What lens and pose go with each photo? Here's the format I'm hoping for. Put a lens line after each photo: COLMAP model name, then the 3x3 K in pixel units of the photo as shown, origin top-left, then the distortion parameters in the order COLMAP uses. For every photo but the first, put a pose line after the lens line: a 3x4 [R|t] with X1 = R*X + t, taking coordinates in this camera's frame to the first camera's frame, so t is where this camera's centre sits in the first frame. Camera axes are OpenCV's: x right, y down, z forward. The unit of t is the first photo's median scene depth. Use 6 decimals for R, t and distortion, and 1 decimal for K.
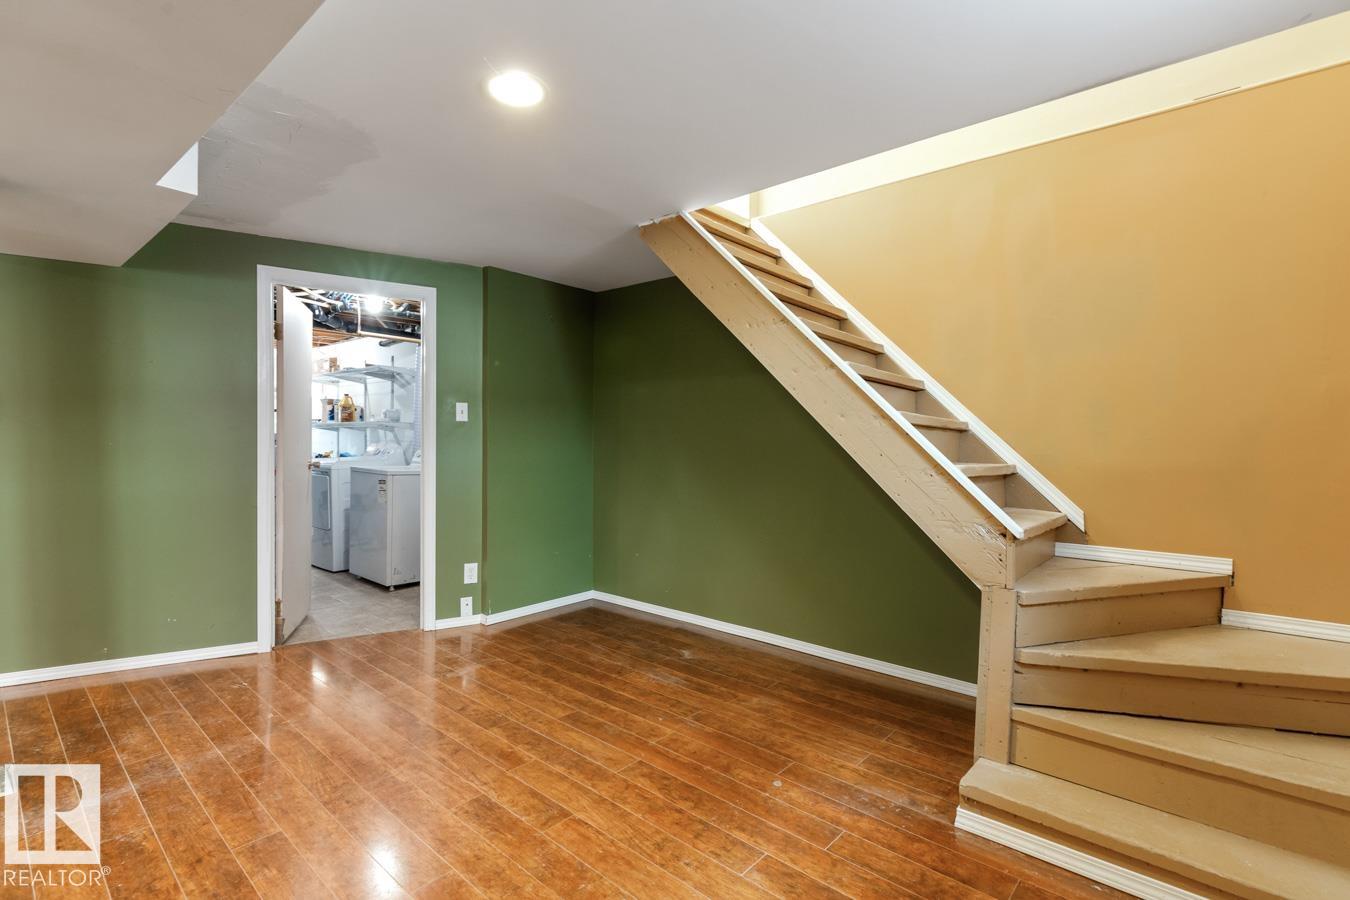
lens RADIAL K [[629.2, 0, 679.0], [0, 629.2, 471.6], [0, 0, 1]] dist [0.009233, -0.002620]
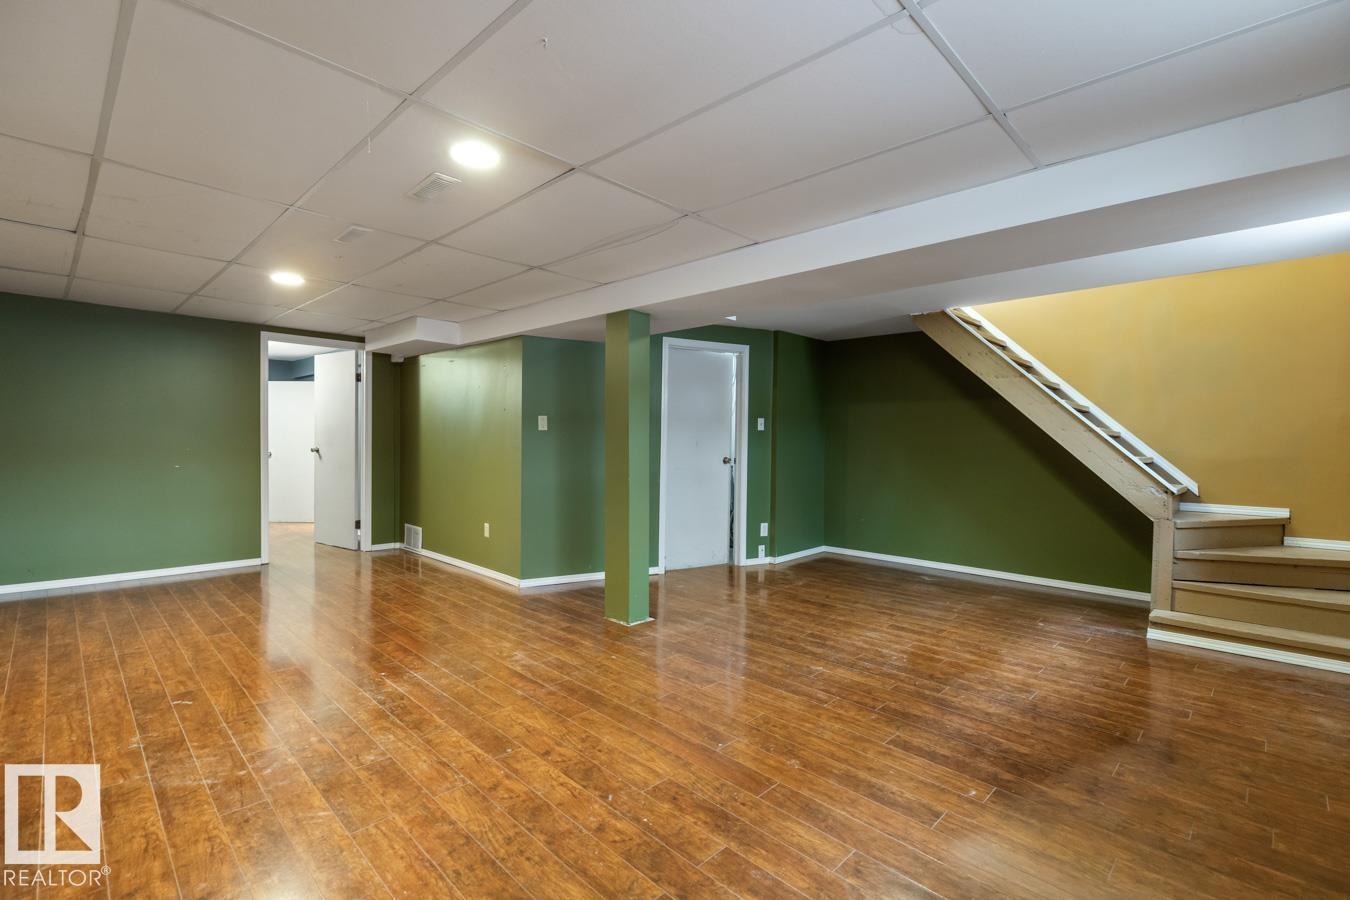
lens RADIAL K [[629.2, 0, 671.4], [0, 629.2, 452.3], [0, 0, 1]] dist [0.009233, -0.002620]
pose [[0.998786, -0.000955, -0.049252, -0.601853], [-0.000431, 0.999604, -0.028125, 0.021457], [0.049259, 0.028112, 0.998390, -0.675445]]
